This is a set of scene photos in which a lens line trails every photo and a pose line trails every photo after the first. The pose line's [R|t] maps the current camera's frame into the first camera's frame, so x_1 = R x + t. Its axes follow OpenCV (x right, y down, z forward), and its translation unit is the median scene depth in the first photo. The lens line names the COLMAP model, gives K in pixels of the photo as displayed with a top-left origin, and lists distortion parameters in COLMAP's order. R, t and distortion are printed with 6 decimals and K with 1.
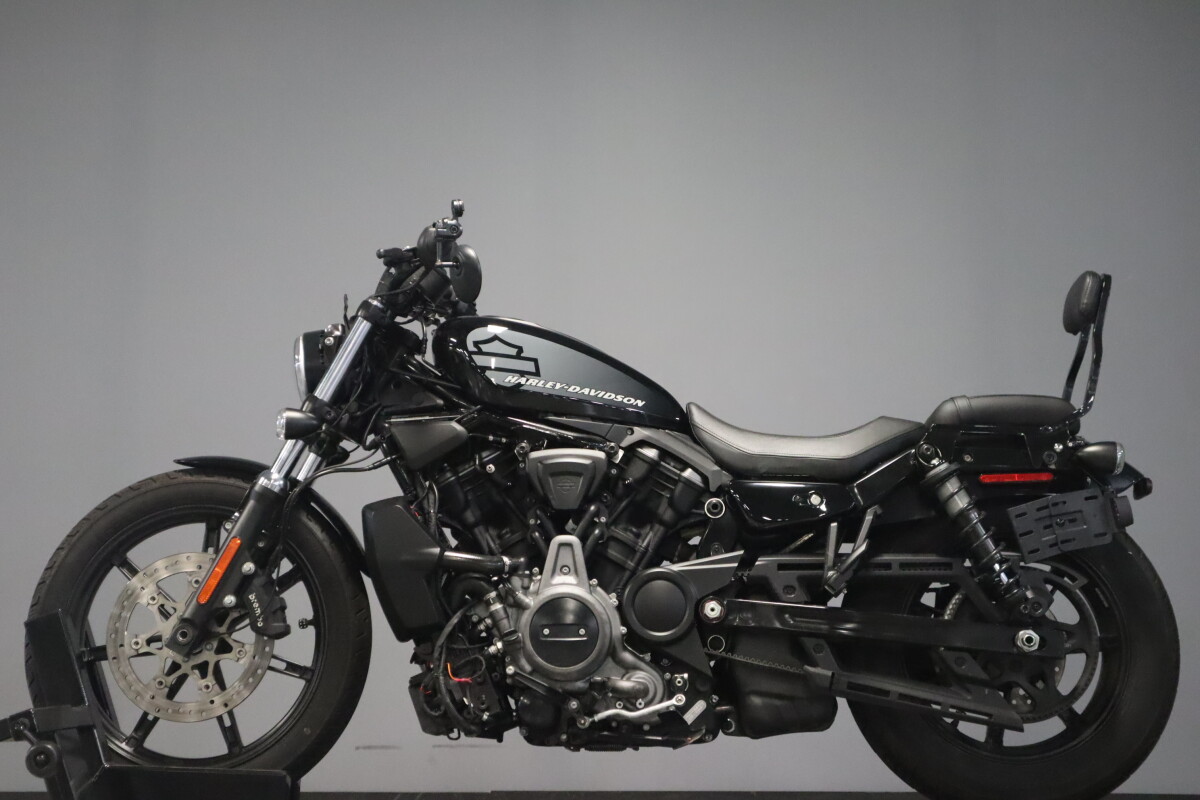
lens RADIAL K [[1164.7, 0, 599.9], [0, 1164.7, 434.7], [0, 0, 1]] dist [0.020397, 0.006429]
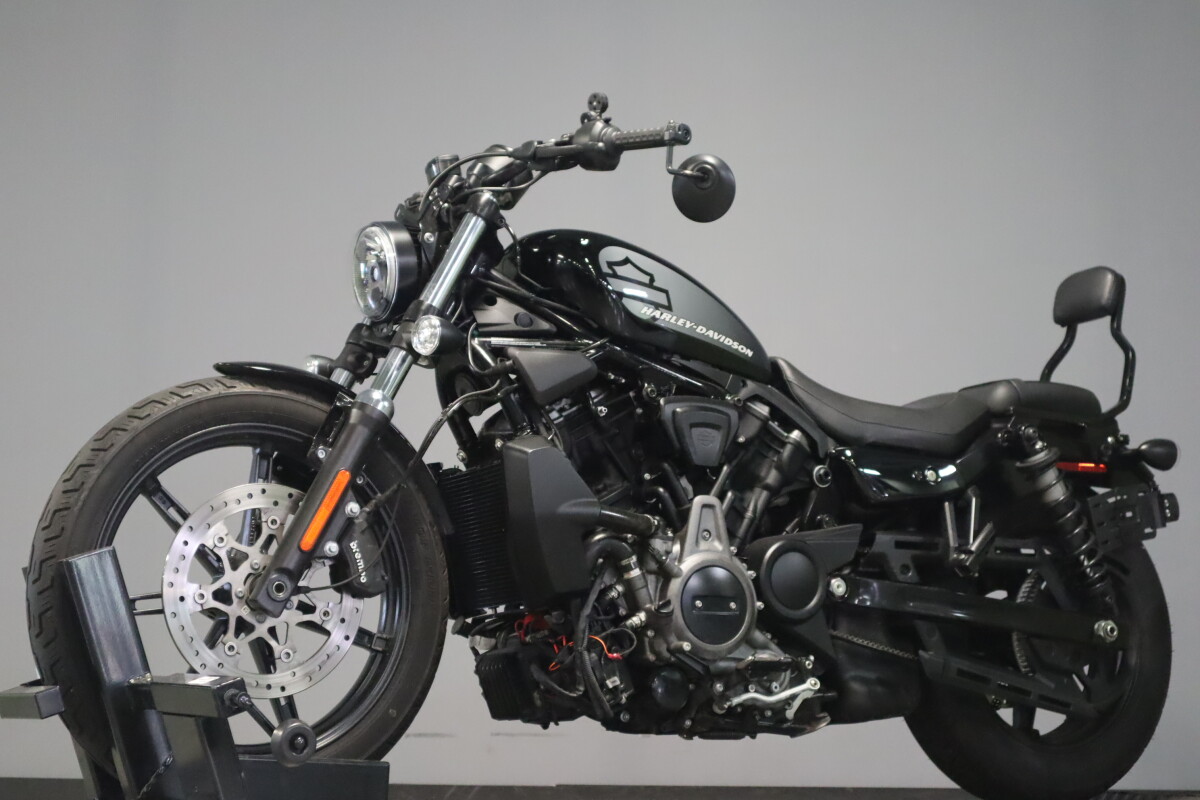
lens RADIAL K [[1386.5, 0, 600.0], [0, 1386.5, 400.0], [0, 0, 1]] dist [0.011528, -0.005961]
pose [[0.929606, 0.093296, 0.356552, -0.483720], [-0.100656, 0.994919, 0.002100, 0.019980], [-0.354544, -0.037842, 0.934273, 0.049930]]
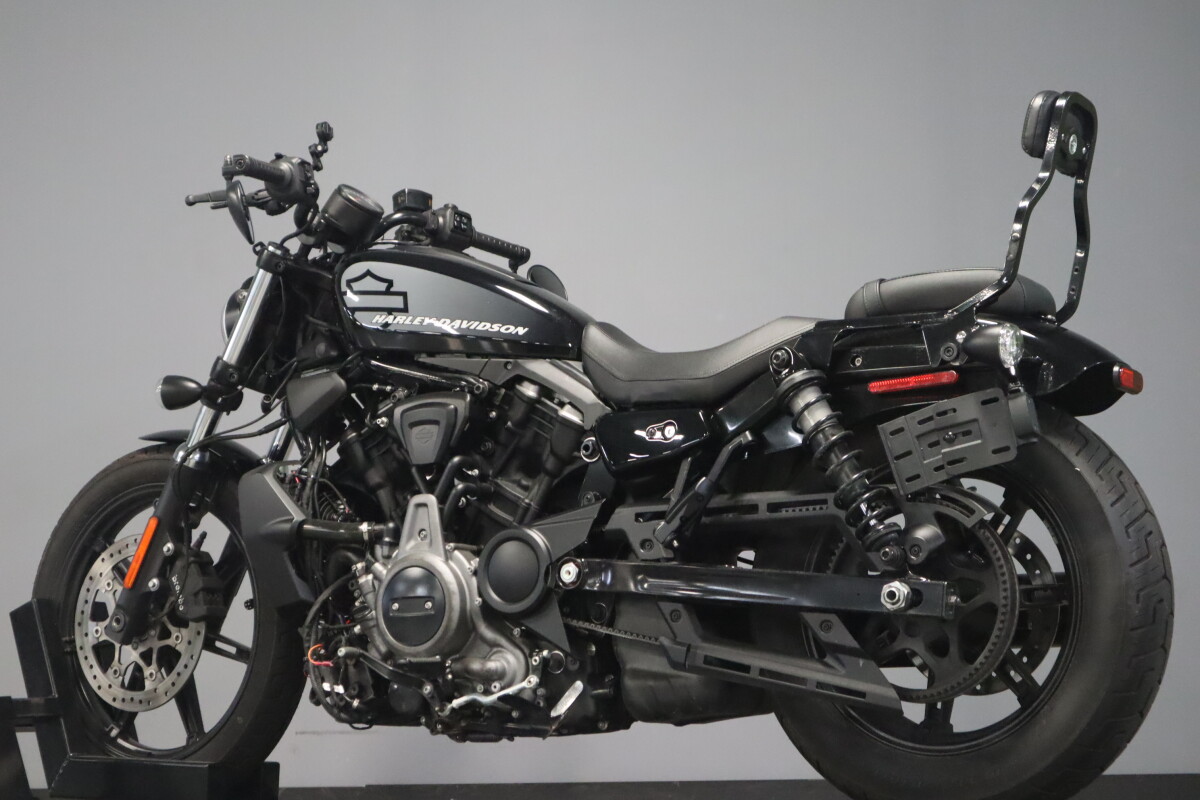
lens RADIAL K [[1461.6, 0, 712.4], [0, 1461.6, 399.6], [0, 0, 1]] dist [-0.010014, -0.030091]
pose [[0.930474, -0.085824, -0.356164, 0.557441], [0.097105, 0.995177, 0.013878, 0.021946], [0.353255, -0.047499, 0.934320, 0.067874]]
